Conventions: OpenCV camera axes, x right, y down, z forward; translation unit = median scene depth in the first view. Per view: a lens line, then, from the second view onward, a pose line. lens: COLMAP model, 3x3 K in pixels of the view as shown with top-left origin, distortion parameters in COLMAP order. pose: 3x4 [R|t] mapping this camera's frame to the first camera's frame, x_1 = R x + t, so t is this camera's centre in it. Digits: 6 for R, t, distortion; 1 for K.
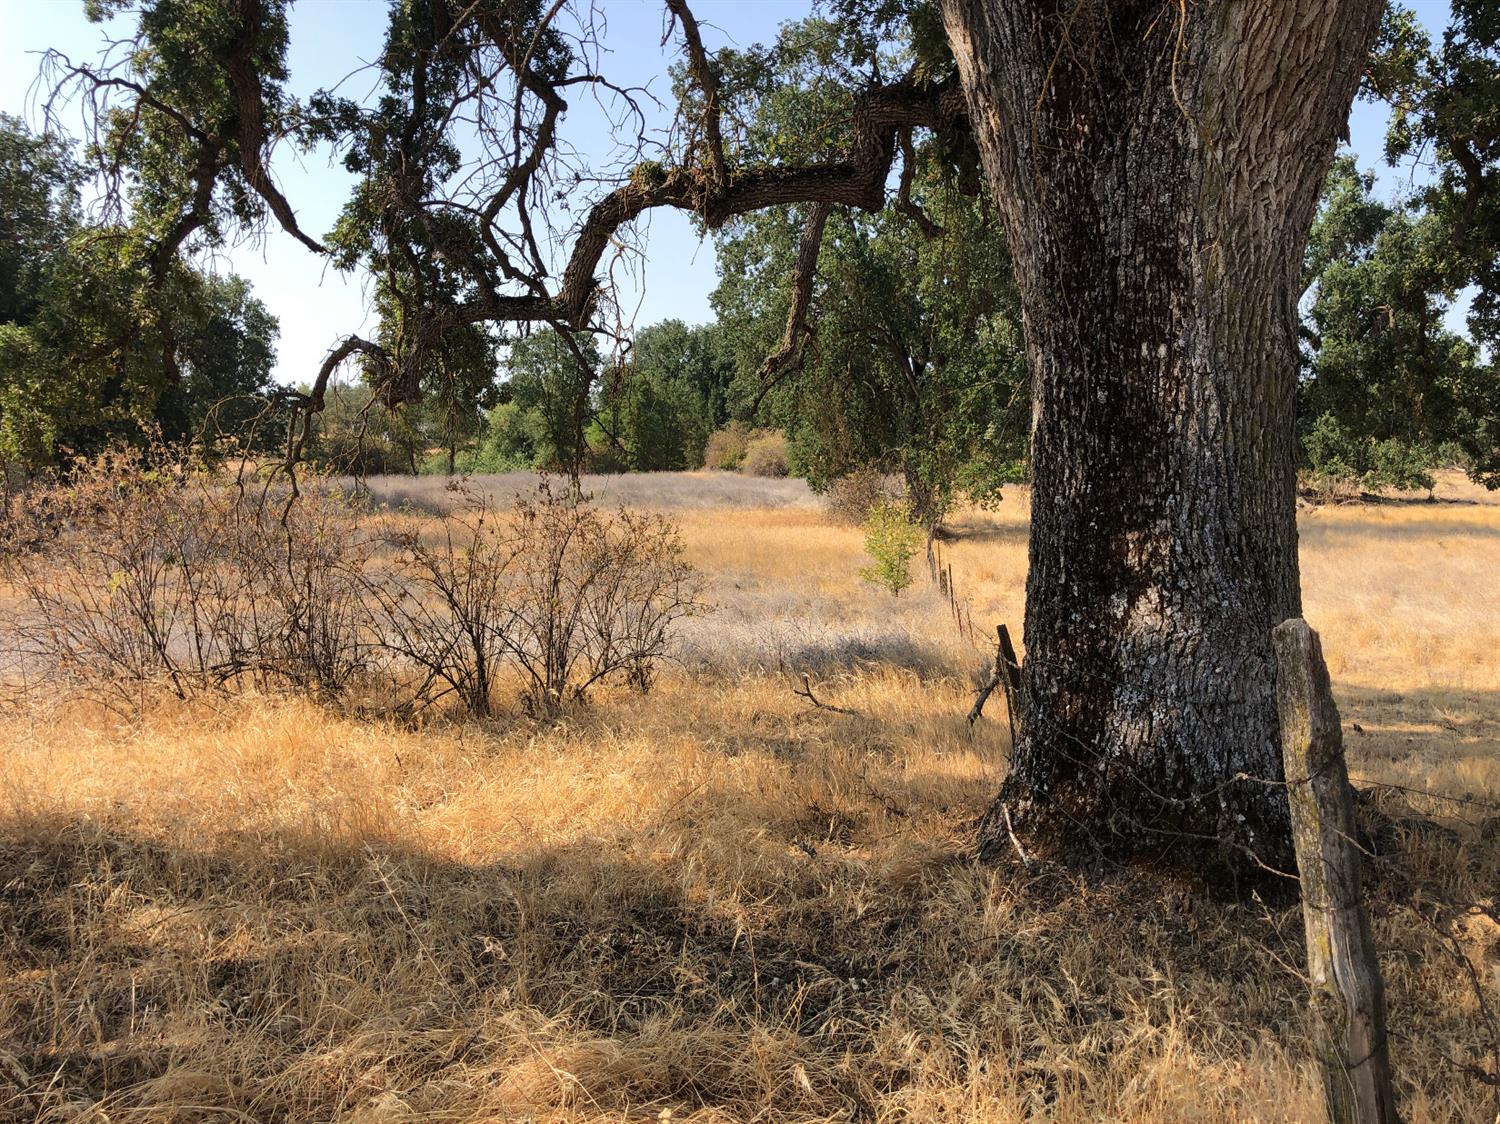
lens RADIAL K [[1211.7, 0, 746.7], [0, 1211.7, 566.2], [0, 0, 1]] dist [0.008372, -0.027051]
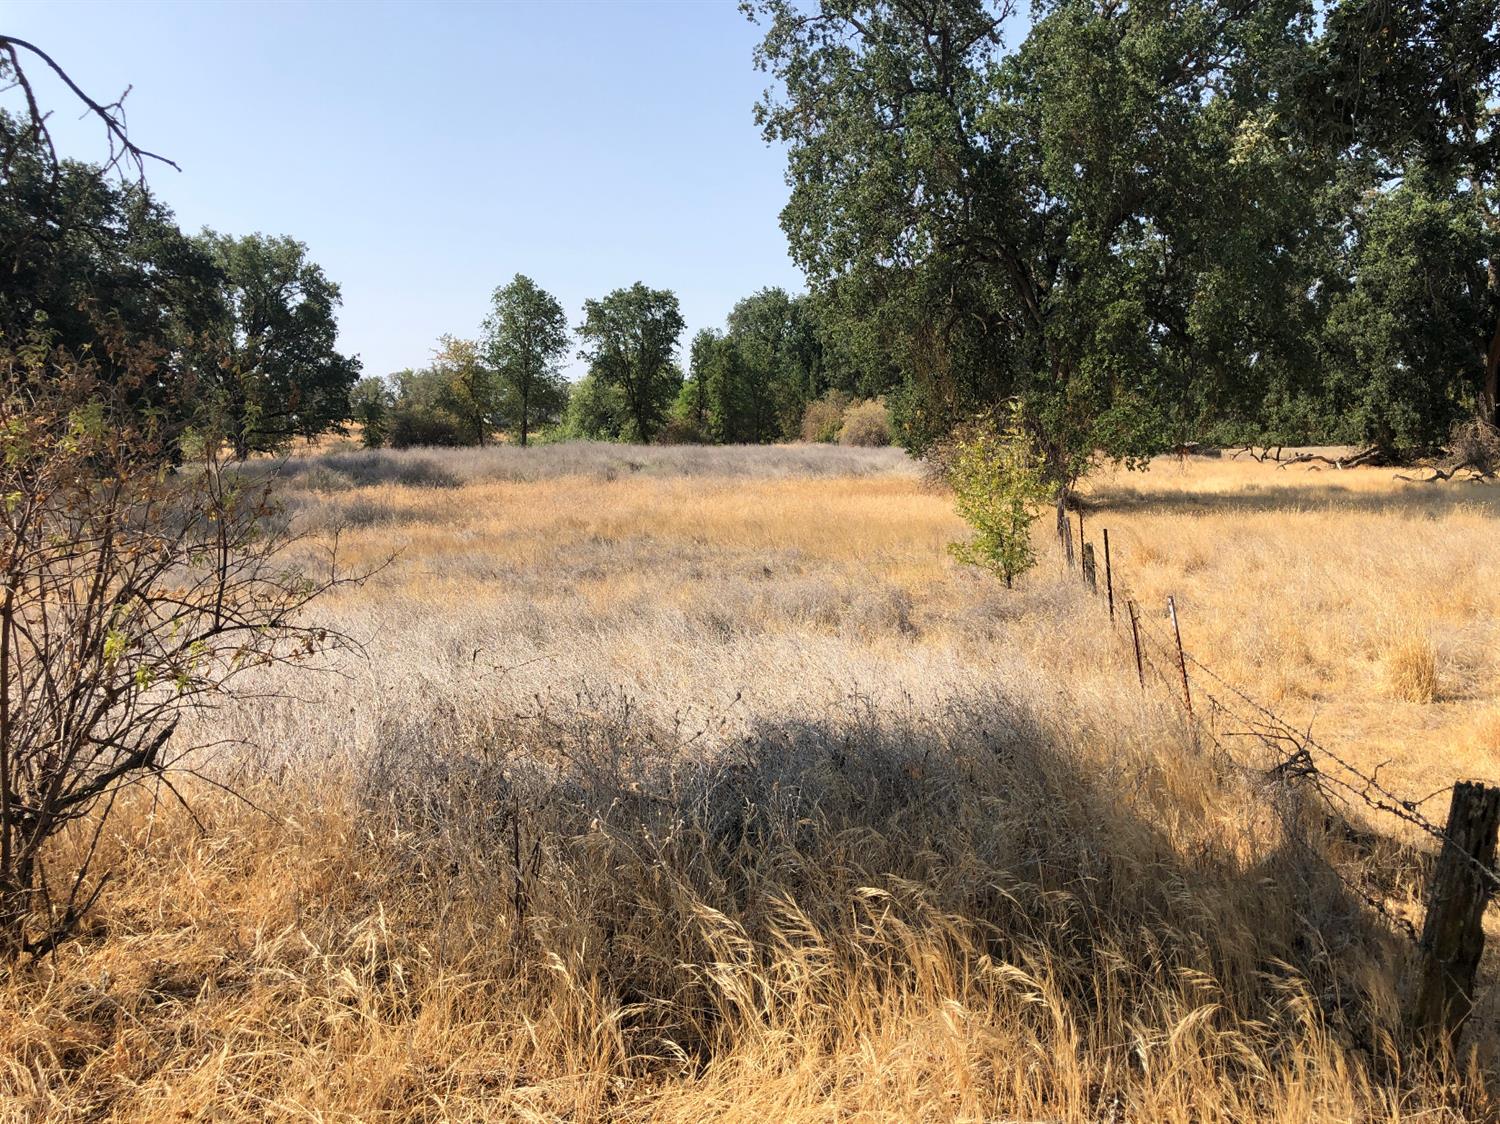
lens RADIAL K [[1211.7, 0, 756.0], [0, 1211.7, 555.6], [0, 0, 1]] dist [0.008372, -0.027051]
pose [[0.995963, -0.003396, -0.089697, 0.015333], [0.003599, 0.999991, 0.002096, 0.002078], [0.089689, -0.002410, 0.995967, 0.112867]]
